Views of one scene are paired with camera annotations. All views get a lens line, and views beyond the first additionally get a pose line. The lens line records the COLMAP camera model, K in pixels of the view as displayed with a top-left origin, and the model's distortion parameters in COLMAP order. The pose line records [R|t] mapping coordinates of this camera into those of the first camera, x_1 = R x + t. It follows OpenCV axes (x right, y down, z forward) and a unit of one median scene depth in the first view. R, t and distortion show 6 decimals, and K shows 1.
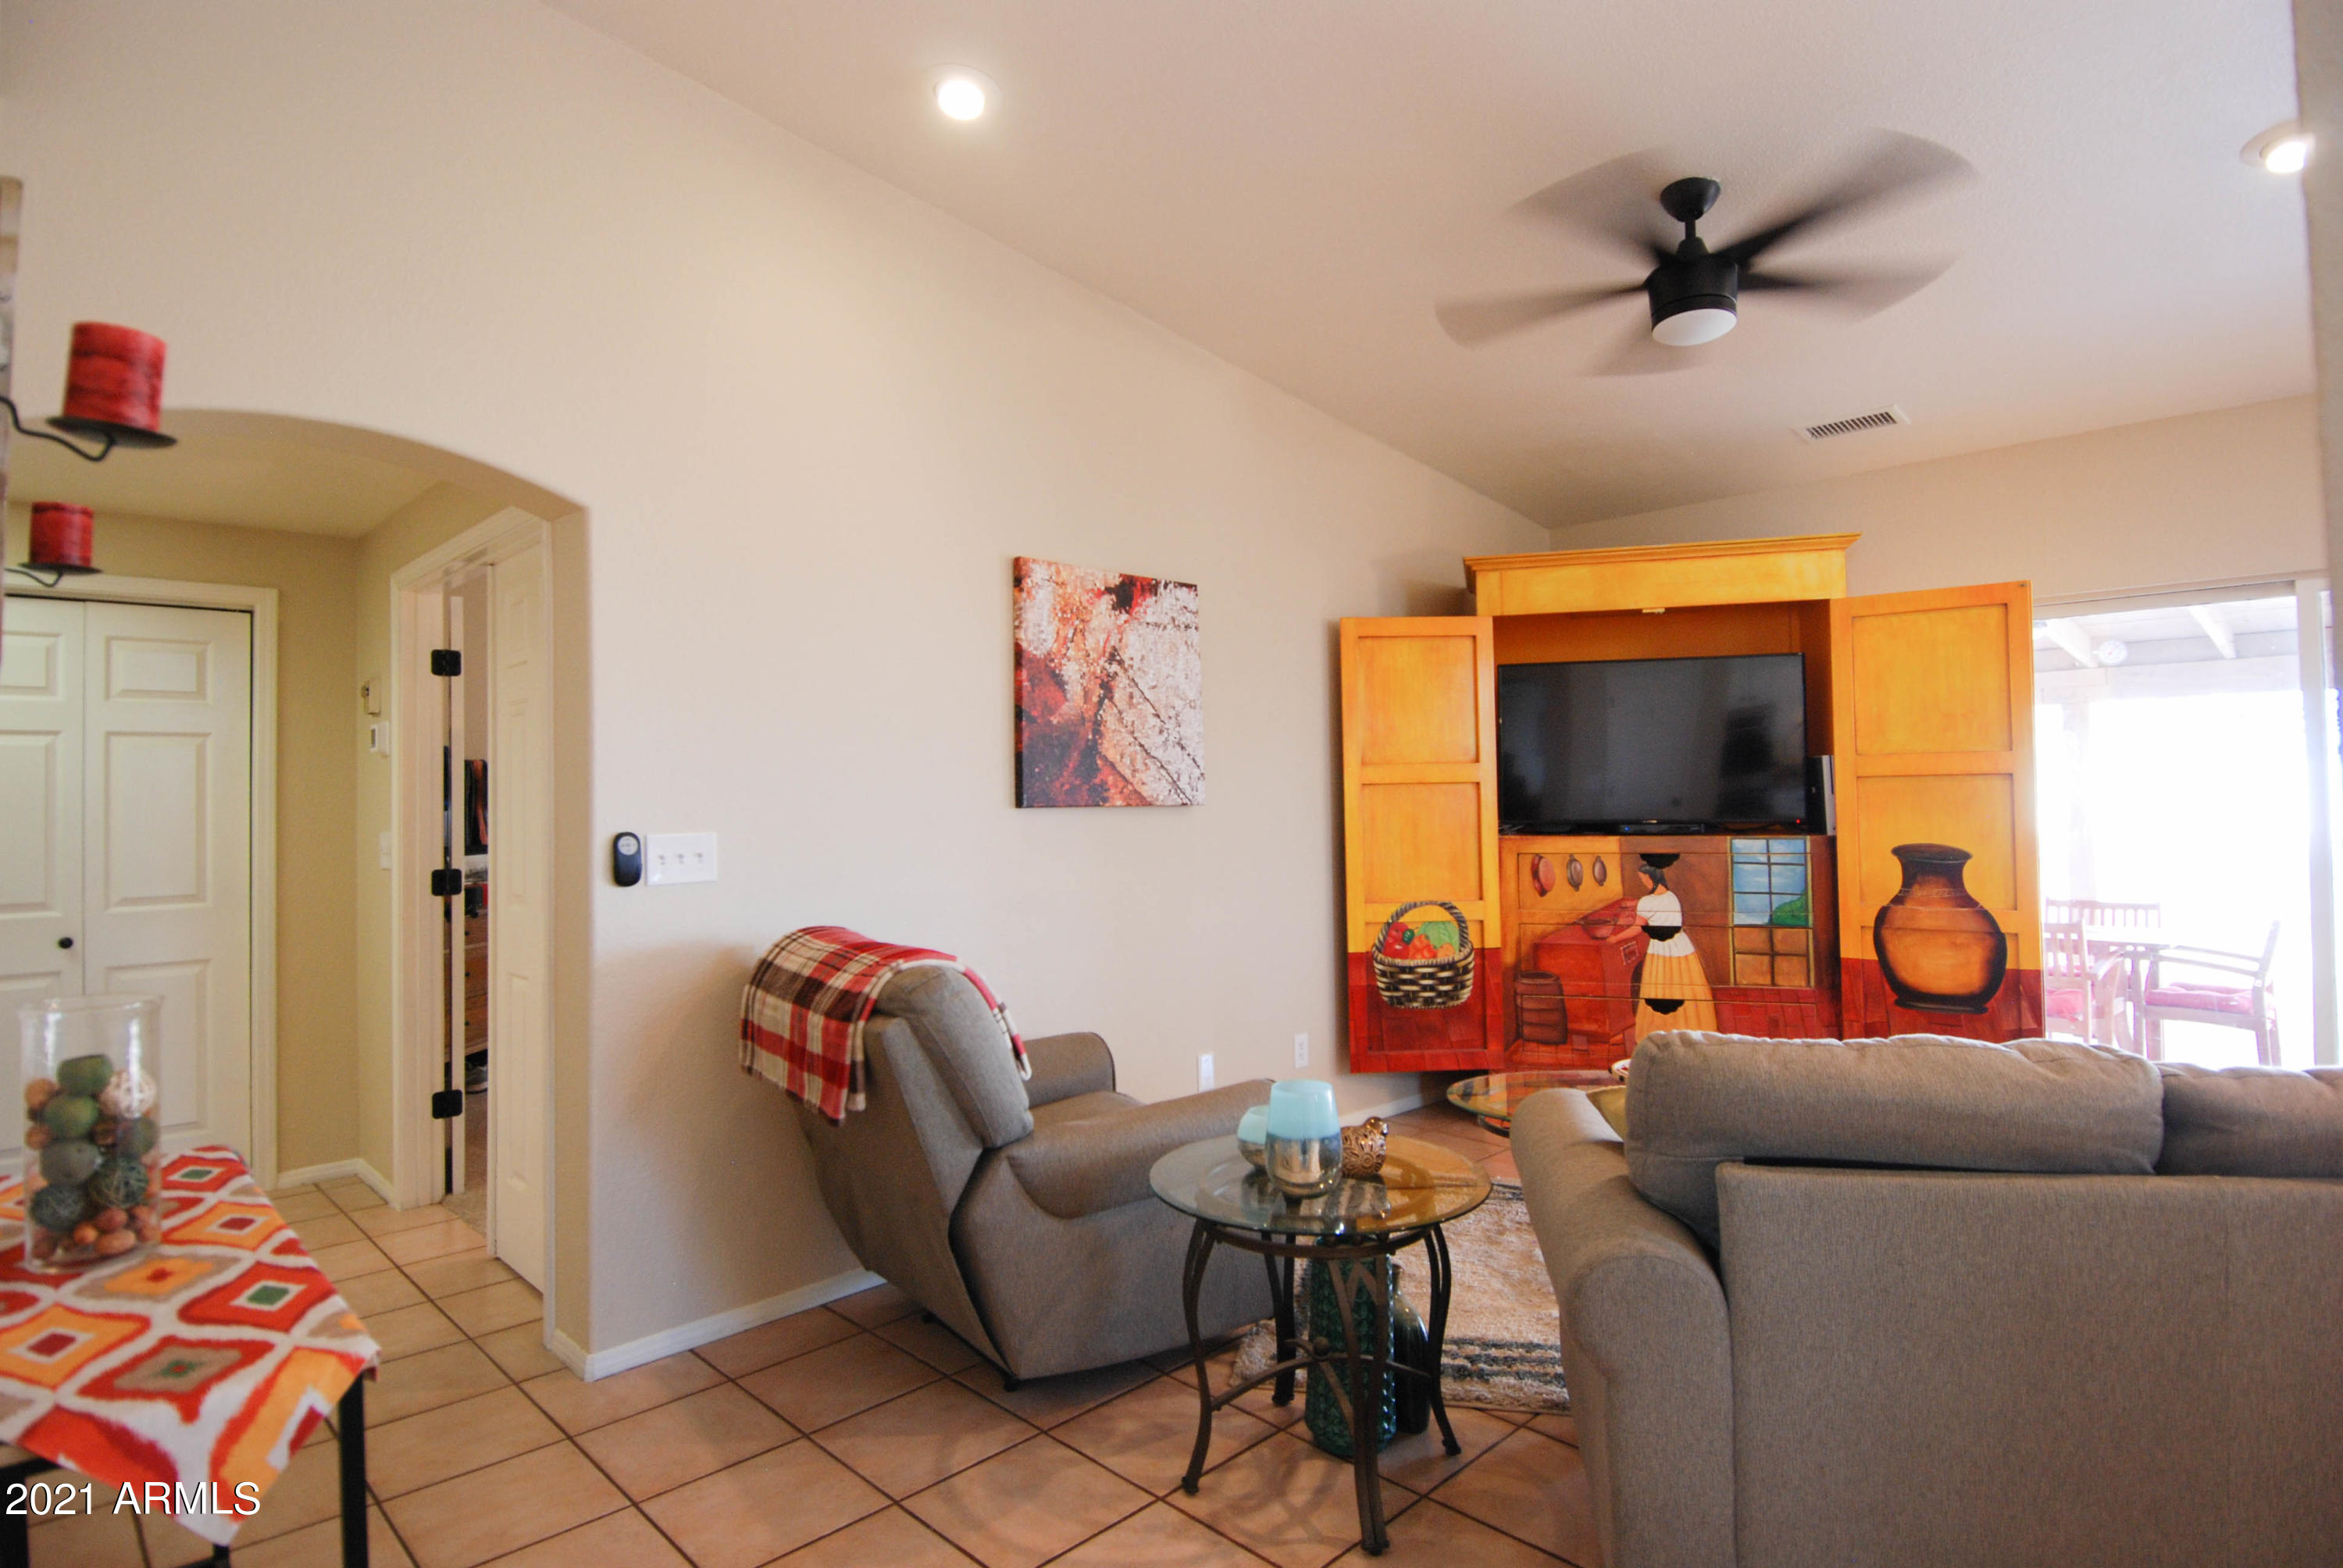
lens RADIAL K [[1234.5, 0, 1179.2], [0, 1234.5, 760.7], [0, 0, 1]] dist [0.053774, -0.051161]
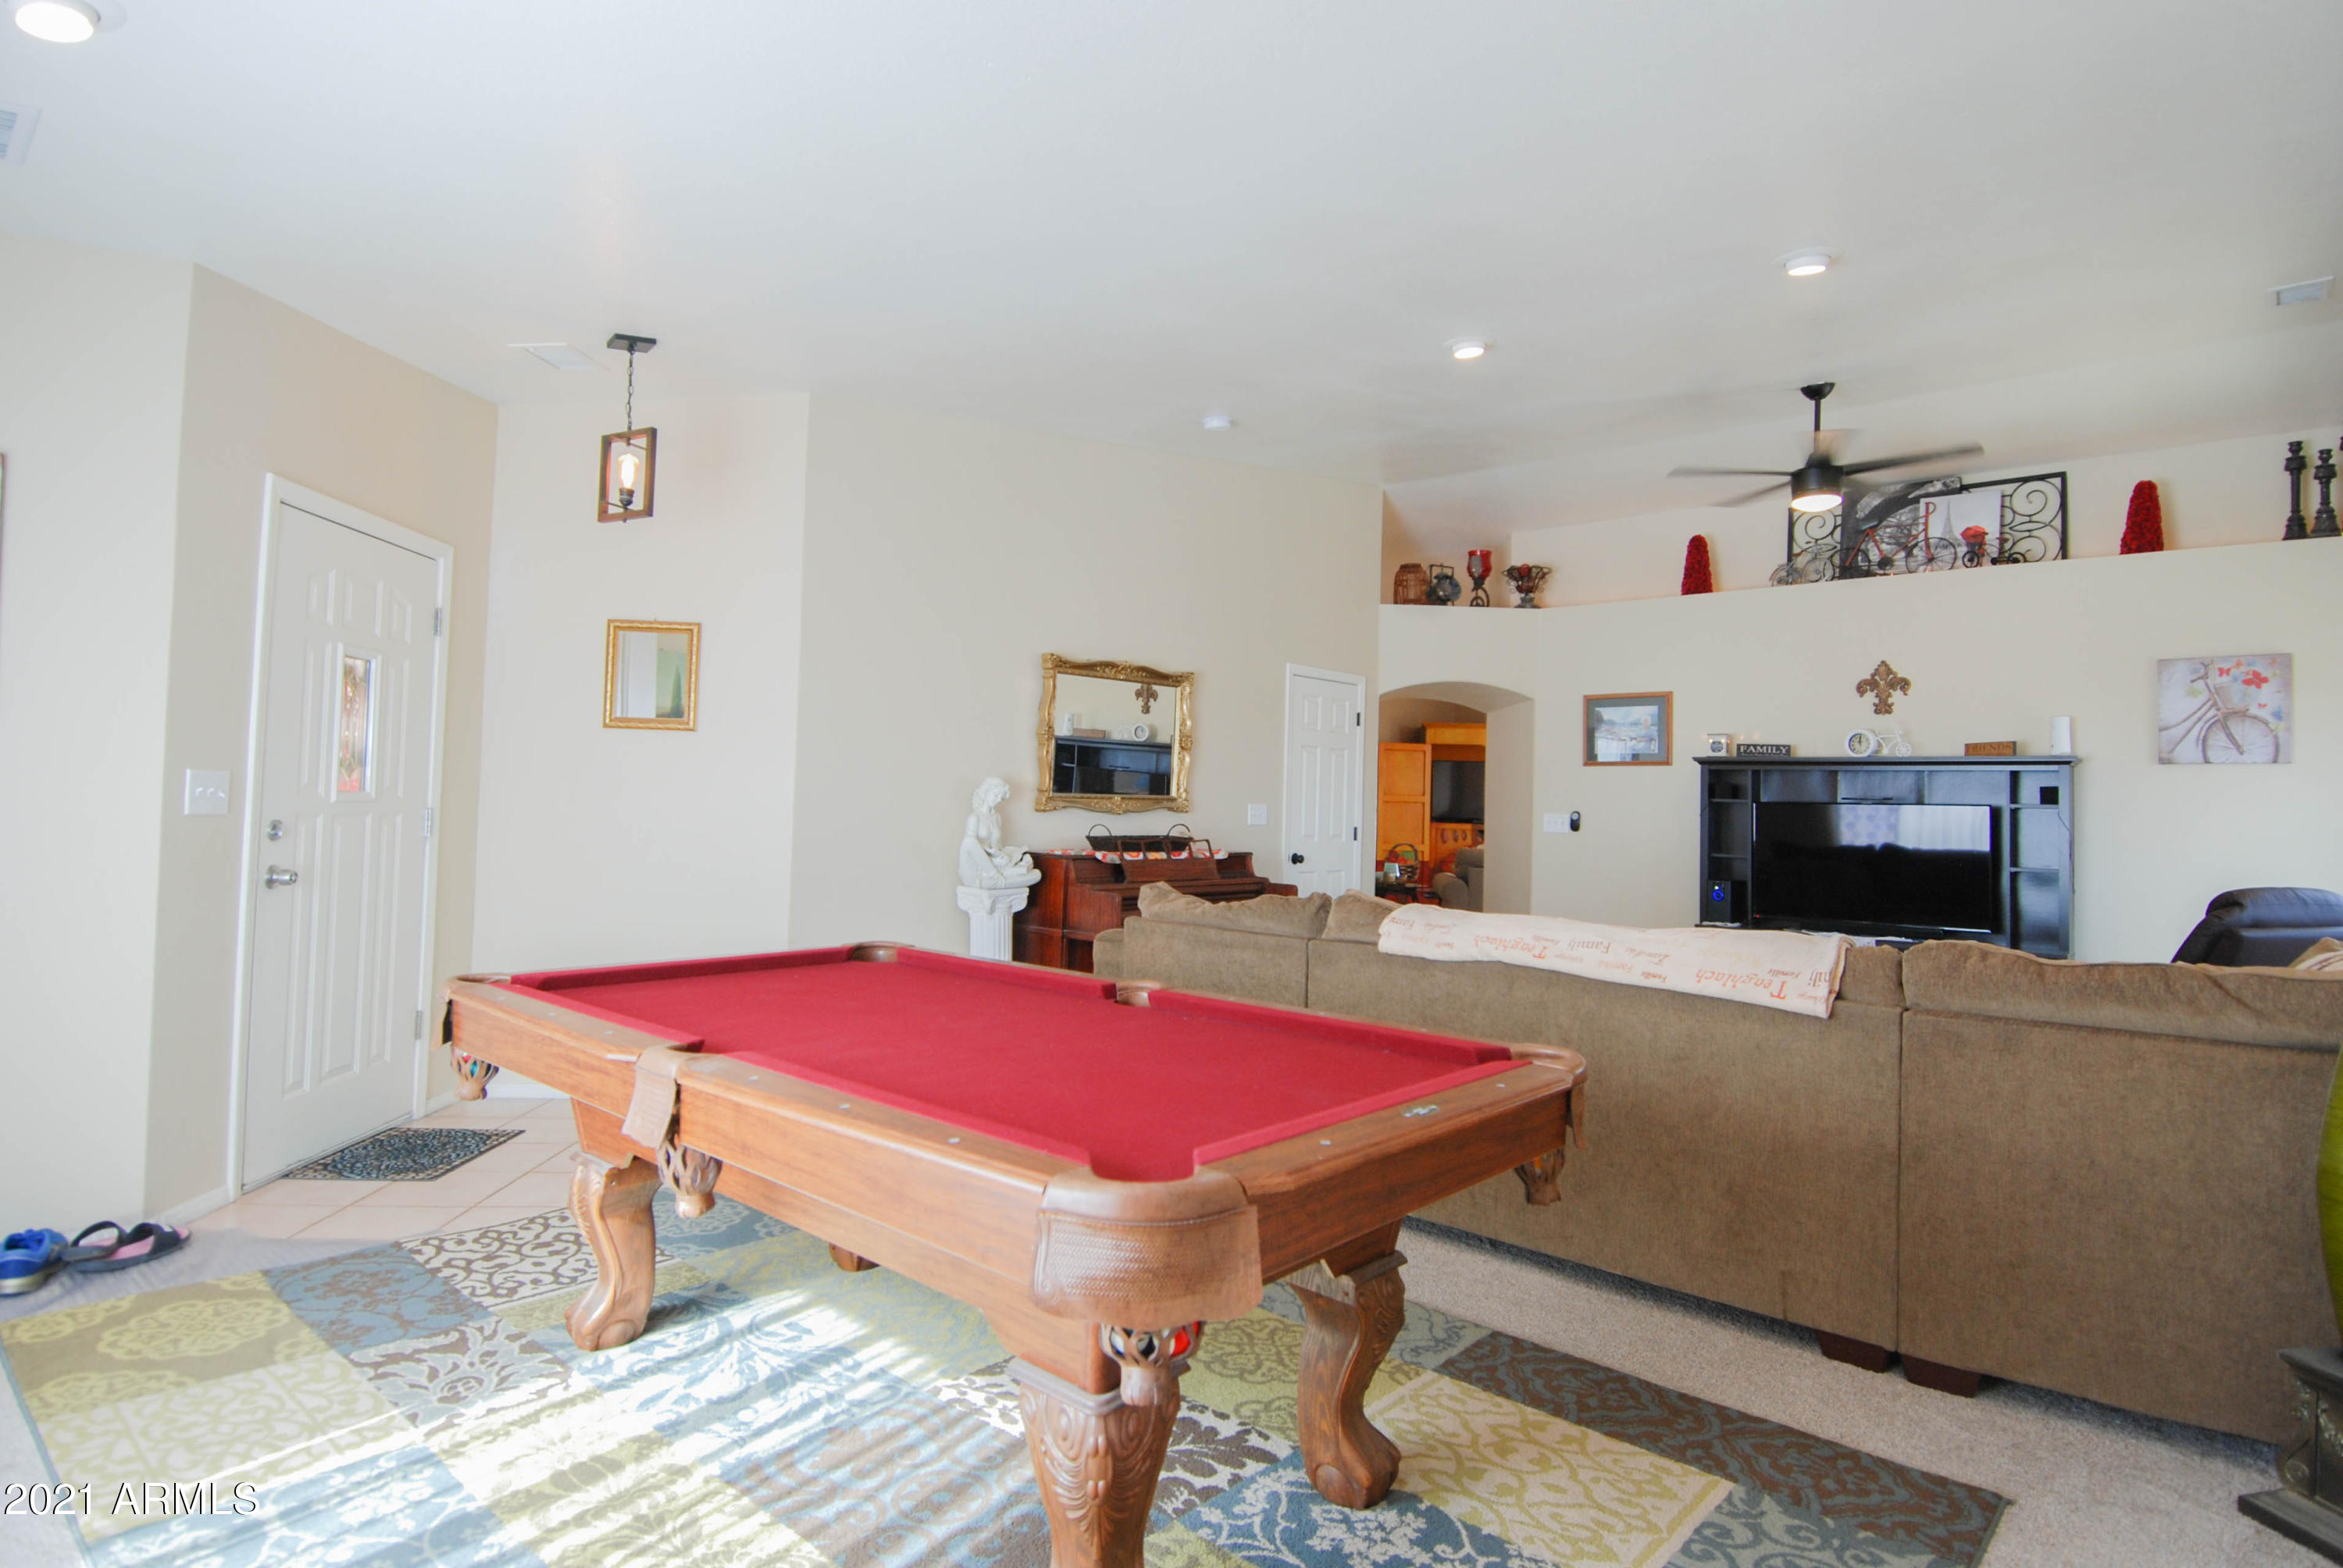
lens RADIAL K [[1210.0, 0, 1159.5], [0, 1210.0, 775.8], [0, 0, 1]] dist [0.000942, -0.022215]
pose [[0.998263, 0.045484, 0.037455, -0.560089], [-0.045546, 0.998962, 0.000800, -0.021470], [-0.037380, -0.002505, 0.999298, -2.083499]]
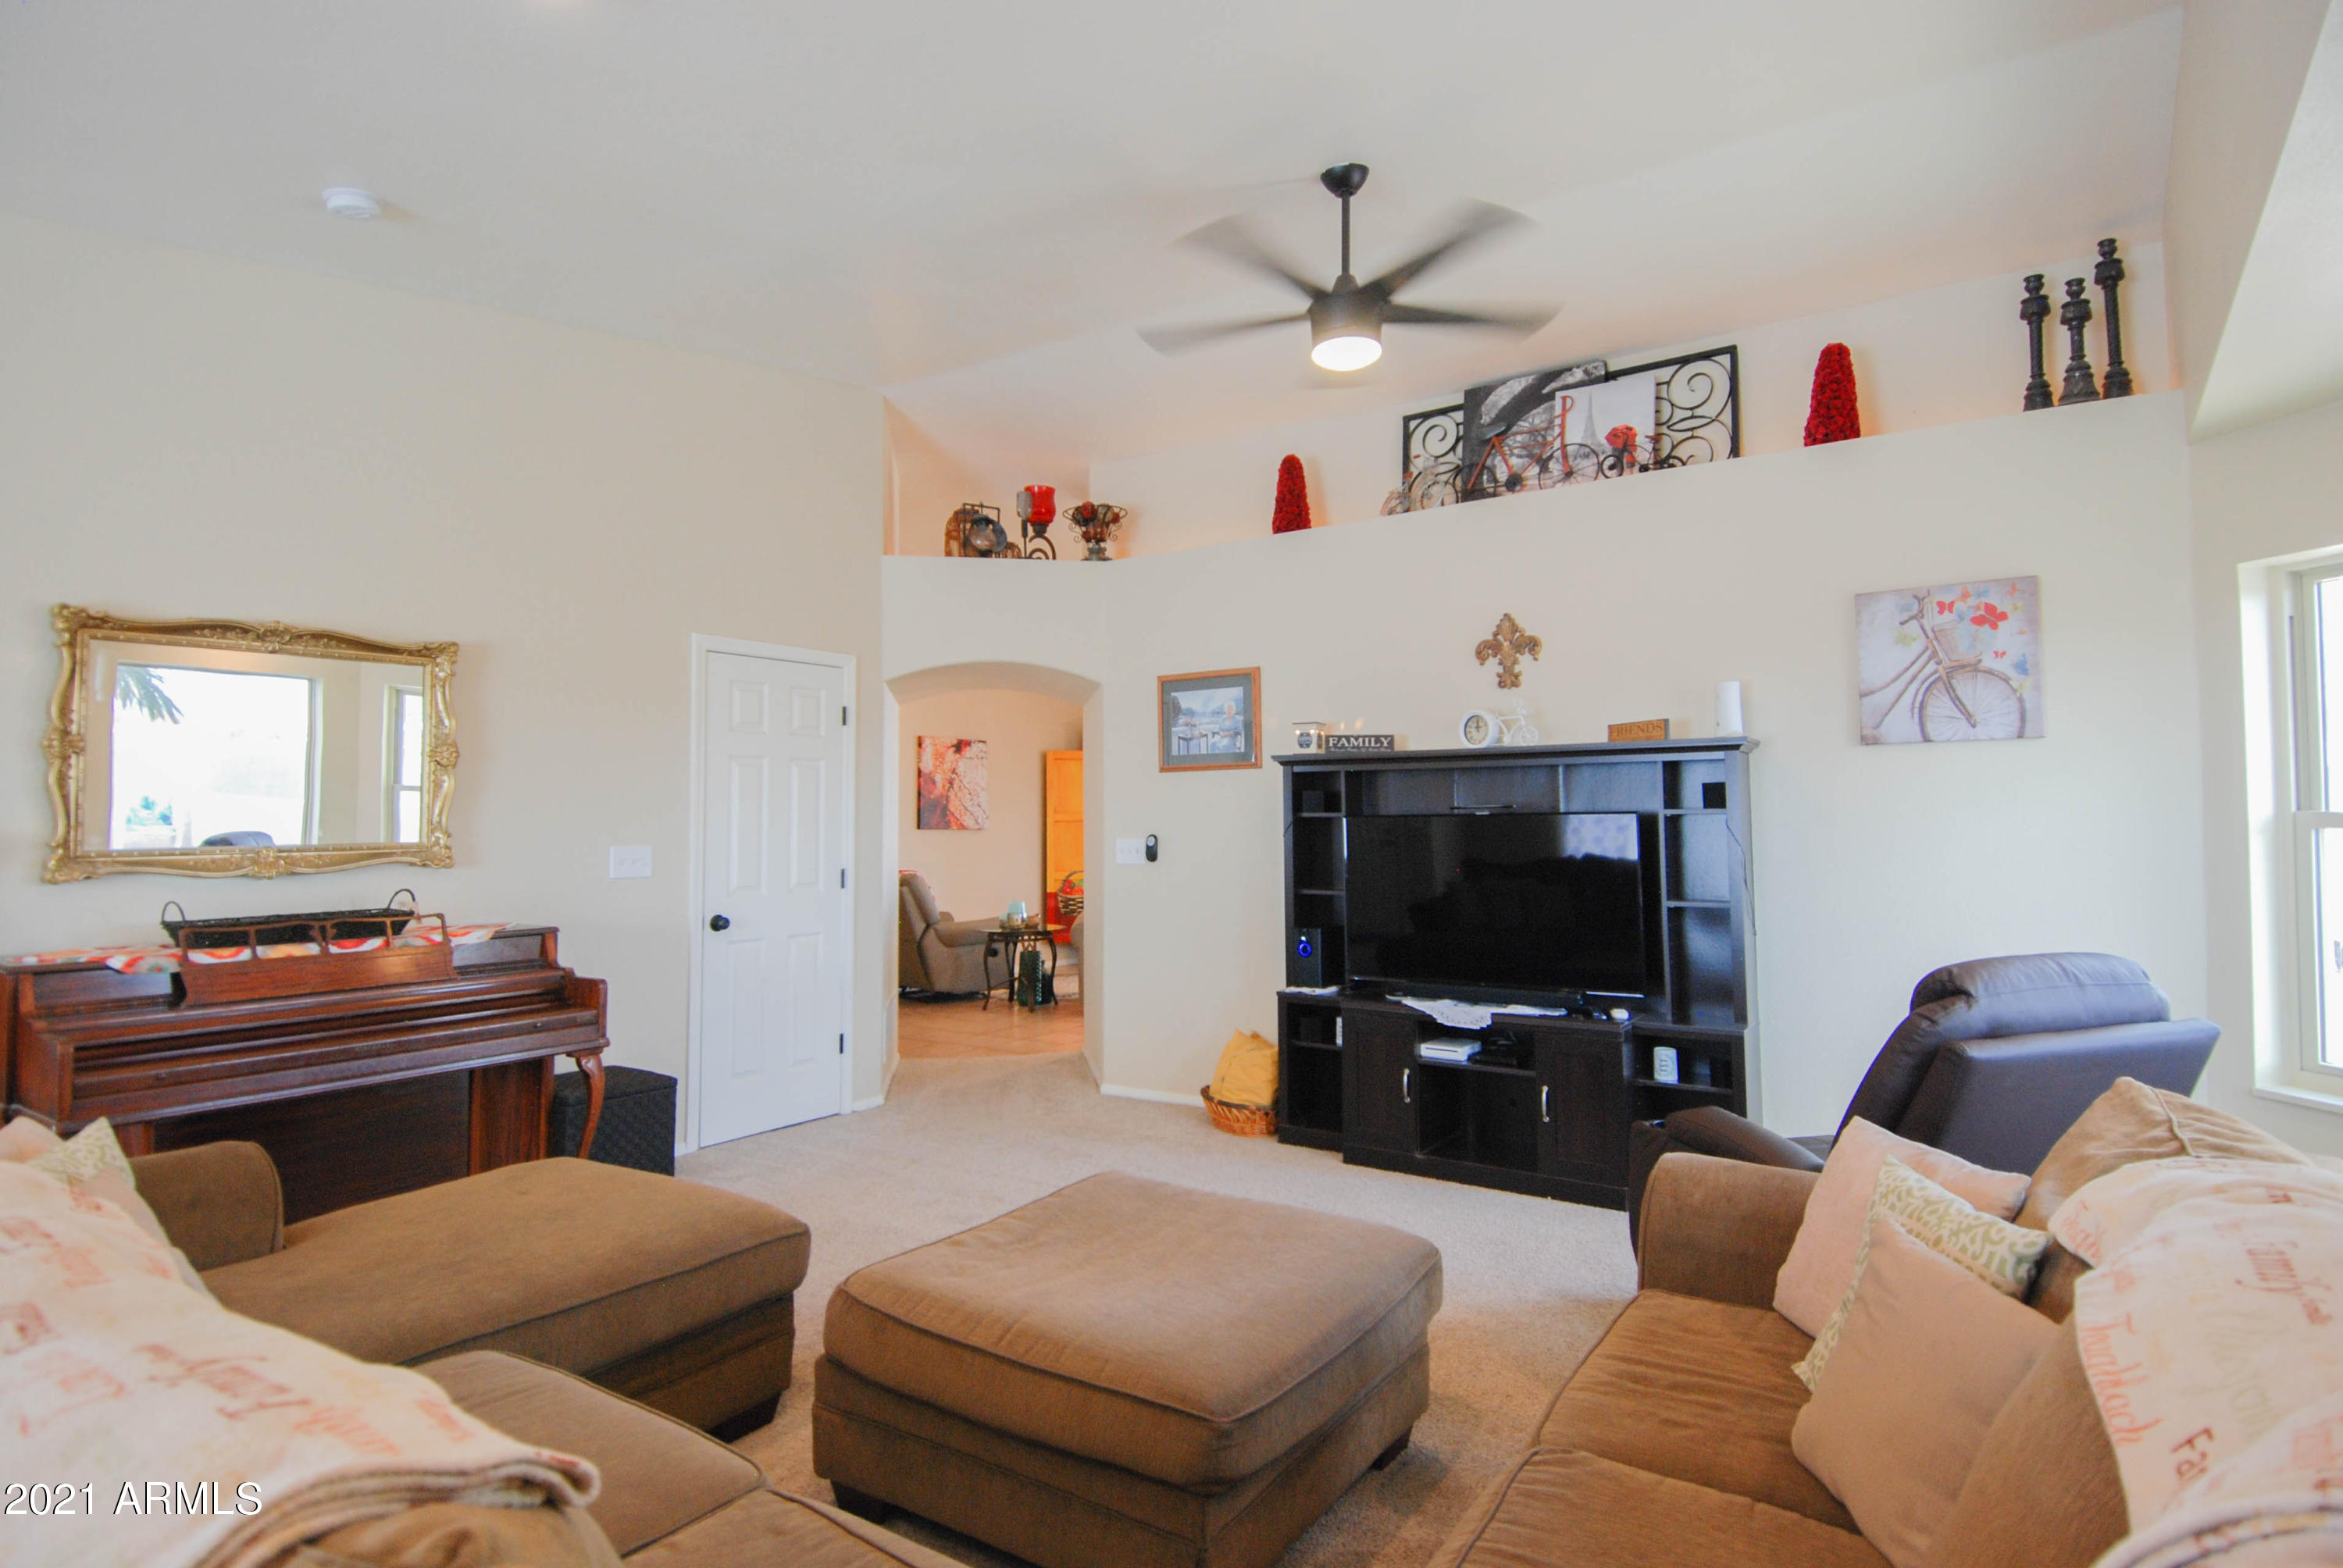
lens RADIAL K [[1234.5, 0, 1179.2], [0, 1234.5, 760.7], [0, 0, 1]] dist [0.053774, -0.051161]
pose [[0.981923, 0.018382, 0.188386, -0.077133], [-0.013250, 0.999507, -0.028464, -0.038859], [-0.188816, 0.025454, 0.981683, -1.616123]]
